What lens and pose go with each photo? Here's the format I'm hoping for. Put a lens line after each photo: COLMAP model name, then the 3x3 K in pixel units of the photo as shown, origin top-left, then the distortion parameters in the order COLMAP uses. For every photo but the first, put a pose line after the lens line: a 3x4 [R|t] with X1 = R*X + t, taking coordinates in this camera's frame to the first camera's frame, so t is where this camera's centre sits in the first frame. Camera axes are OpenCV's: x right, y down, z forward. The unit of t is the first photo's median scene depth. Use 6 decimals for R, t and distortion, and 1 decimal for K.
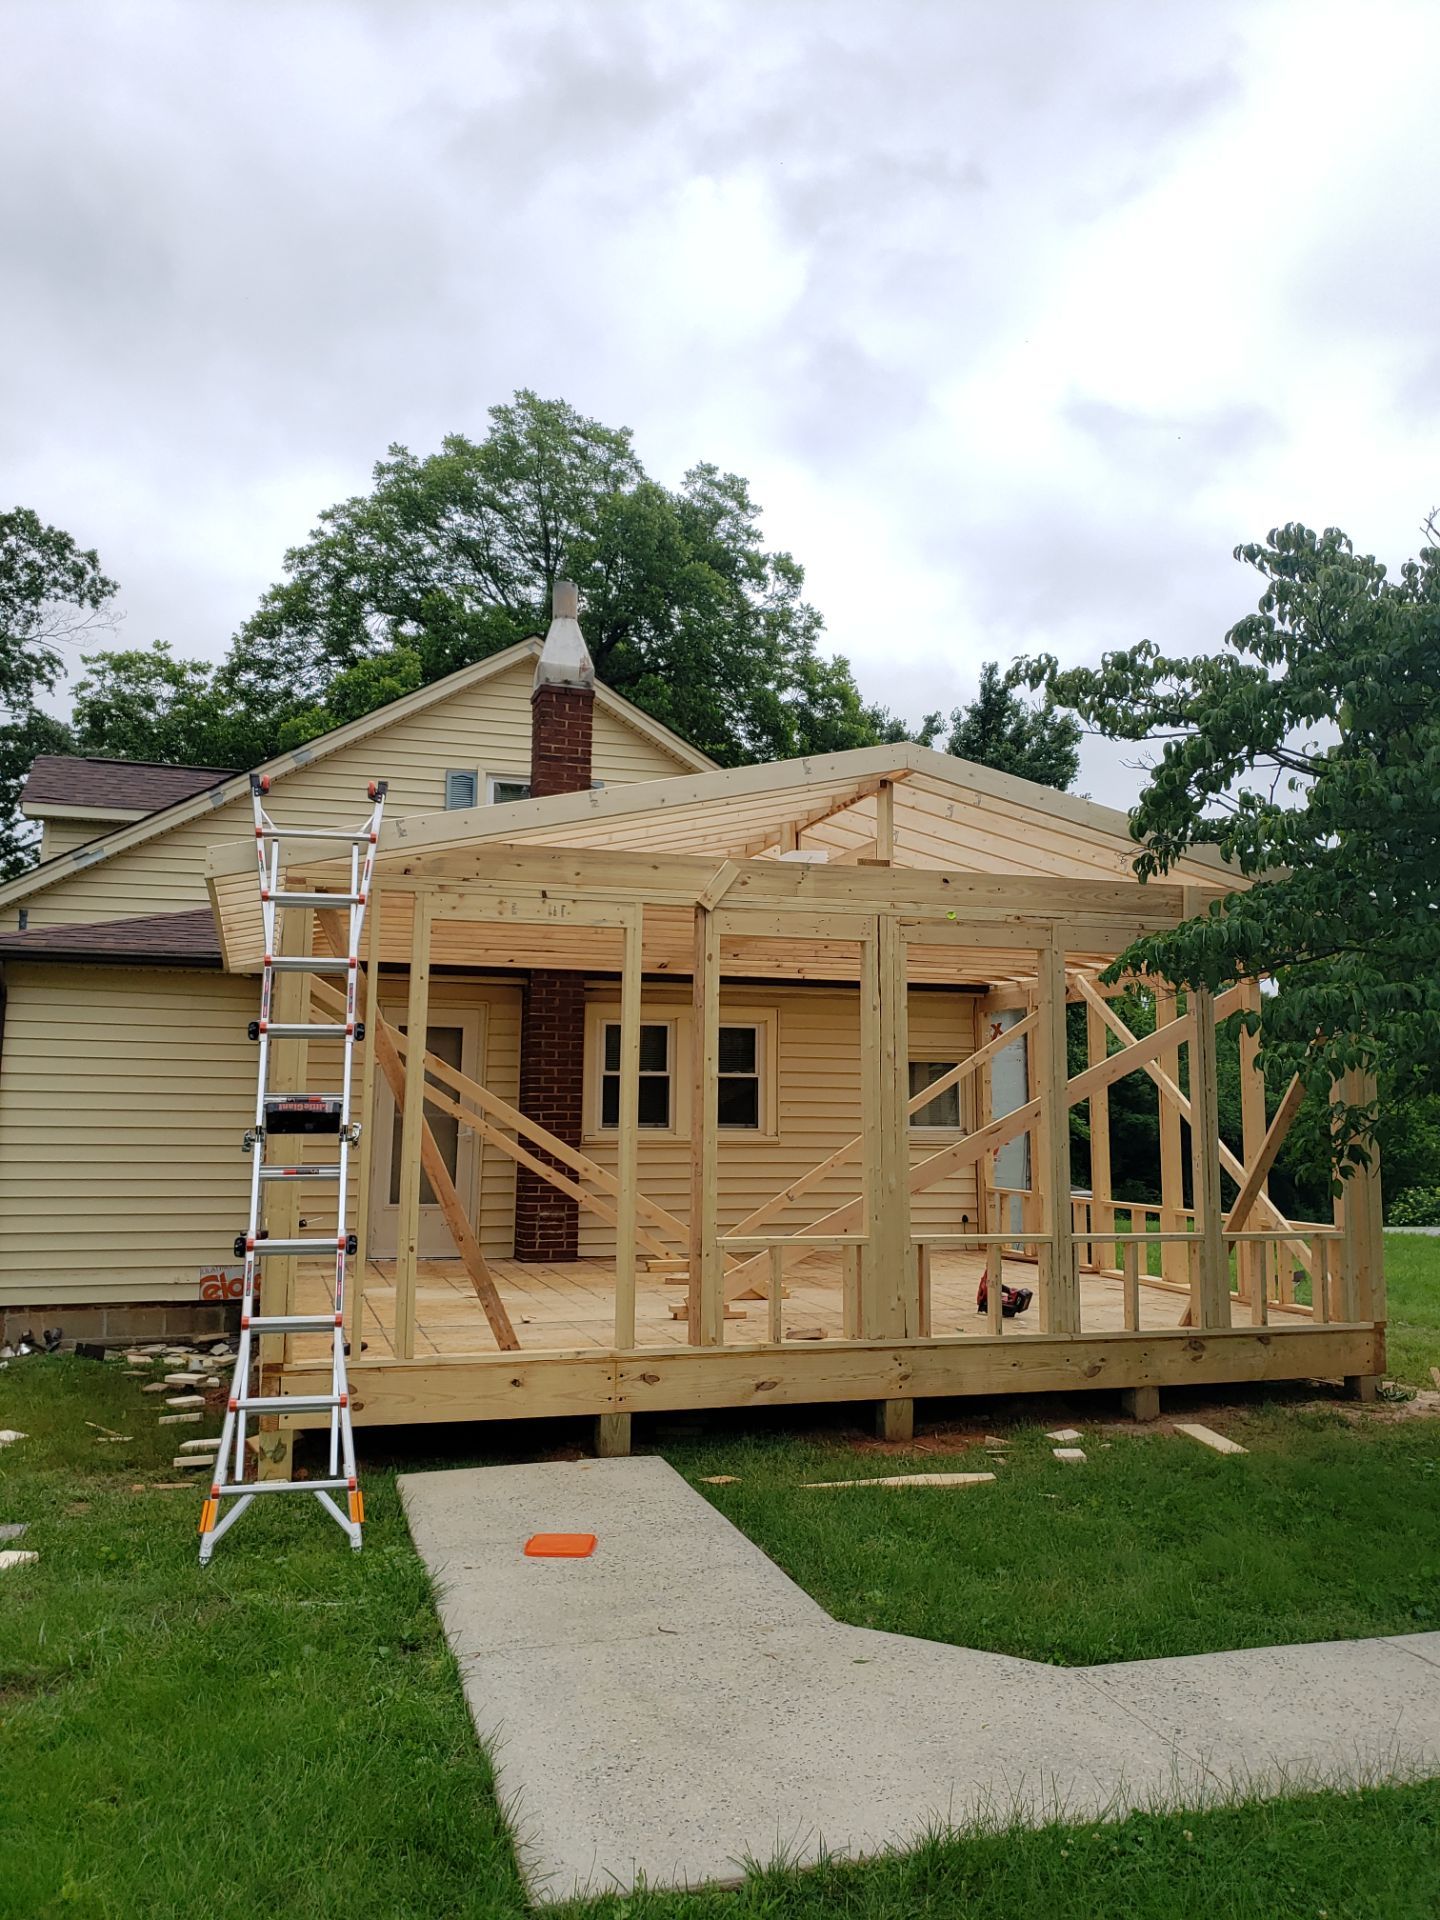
lens RADIAL K [[1507.3, 0, 713.5], [0, 1507.3, 866.6], [0, 0, 1]] dist [0.013908, -0.003074]
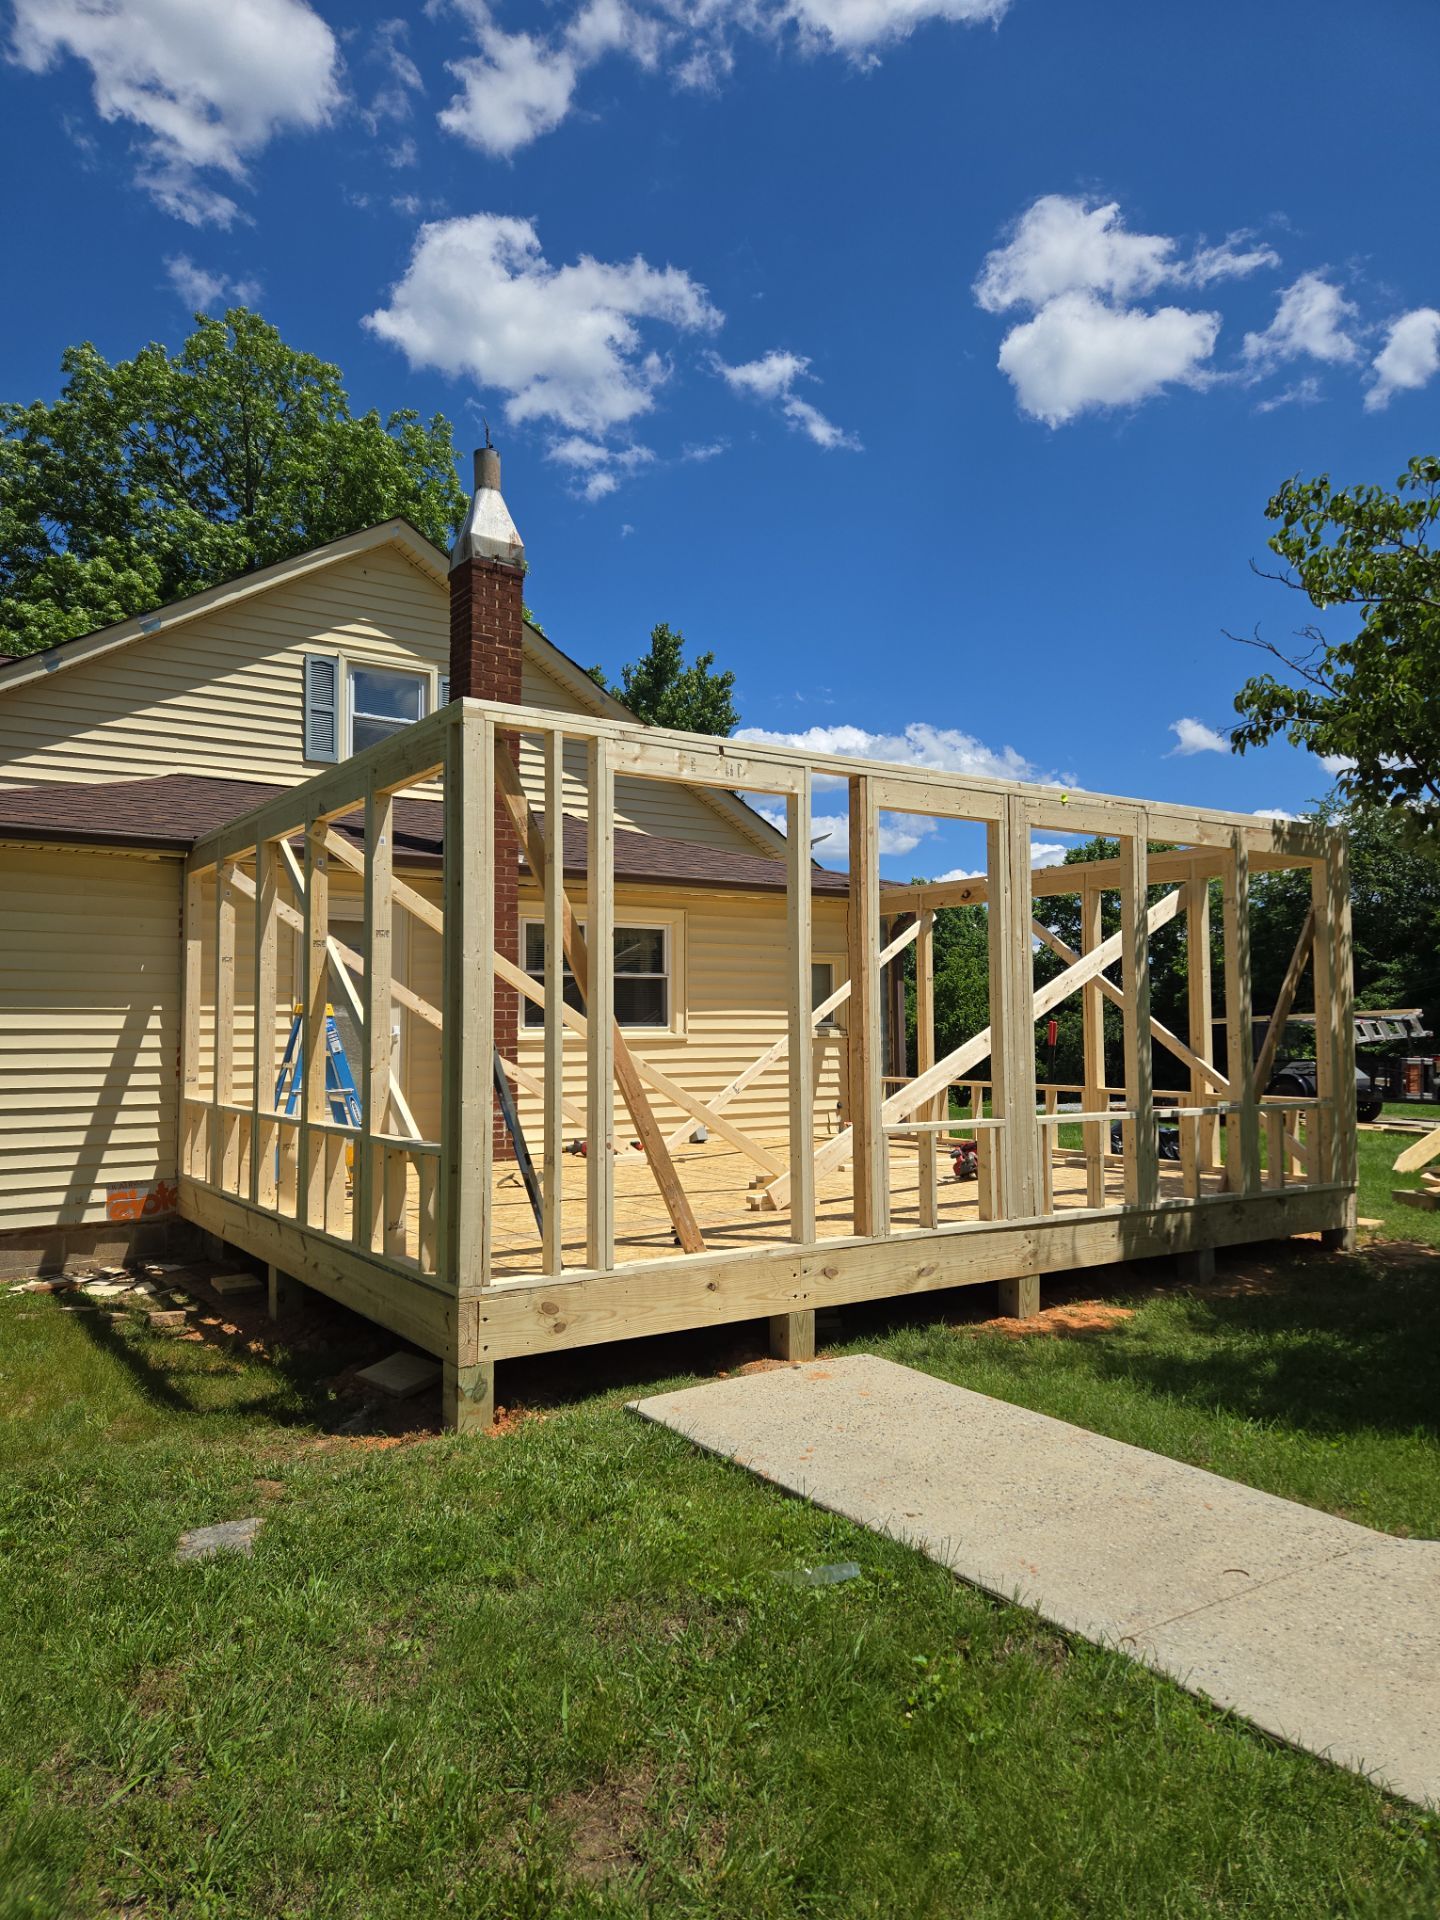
lens RADIAL K [[1287.5, 0, 716.5], [0, 1287.5, 971.7], [0, 0, 1]] dist [0.048385, -0.008476]
pose [[0.956807, -0.001308, 0.290723, -0.205891], [-0.033615, 0.992785, 0.115097, 0.036801], [-0.288776, -0.119899, 0.949859, 0.165369]]
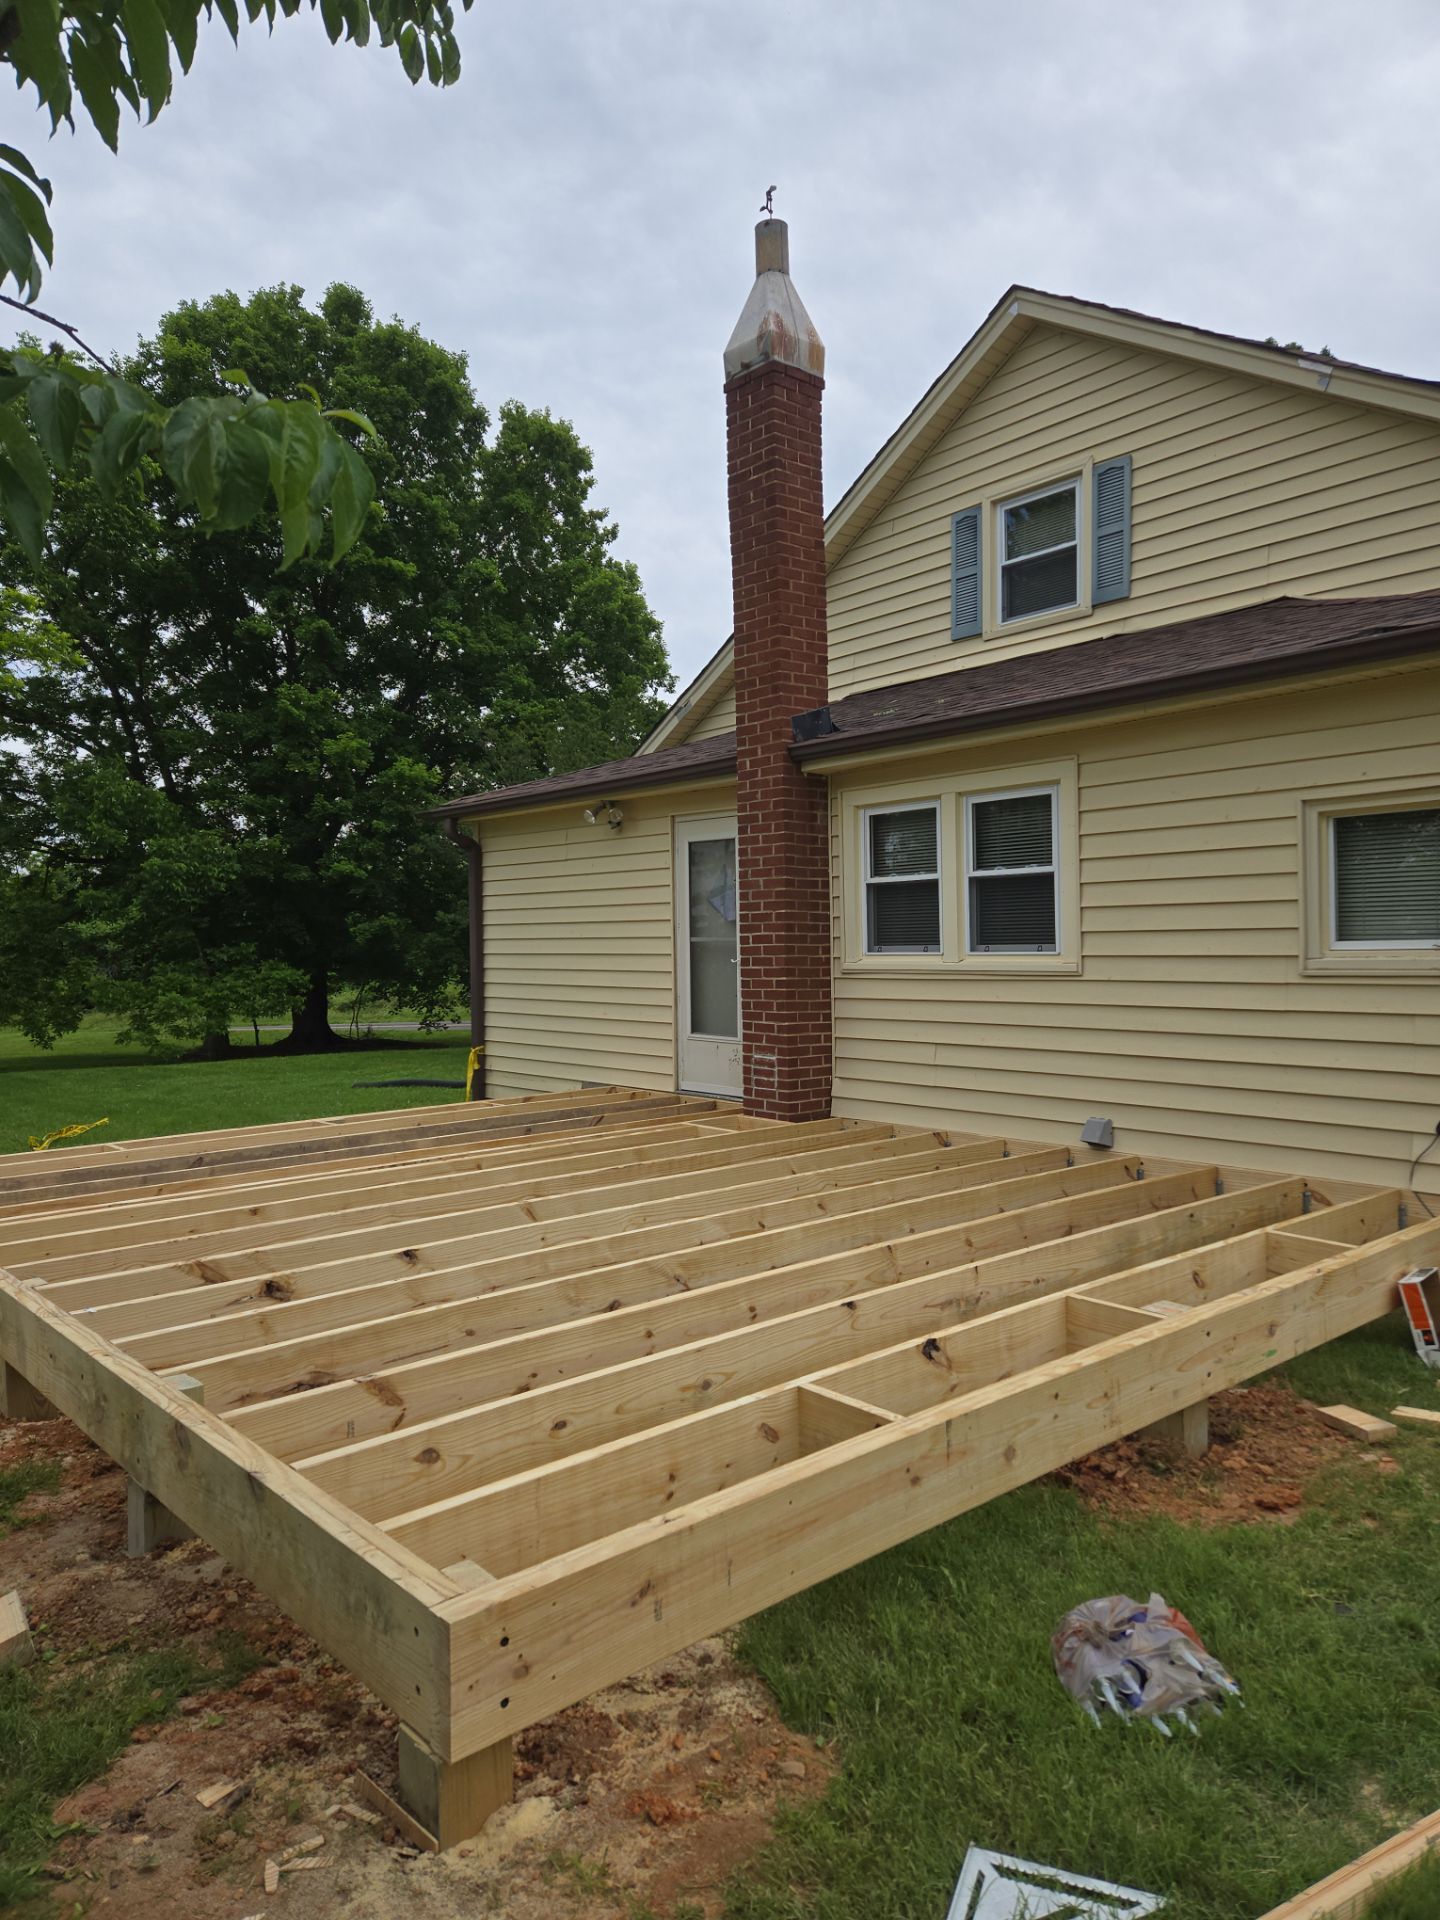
lens RADIAL K [[1287.5, 0, 713.0], [0, 1287.5, 969.4], [0, 0, 1]] dist [0.048385, -0.008476]
pose [[0.410482, 0.004704, -0.911857, 0.495990], [0.166195, 0.982852, 0.079884, 0.120215], [0.896596, -0.184337, 0.402661, 0.684632]]
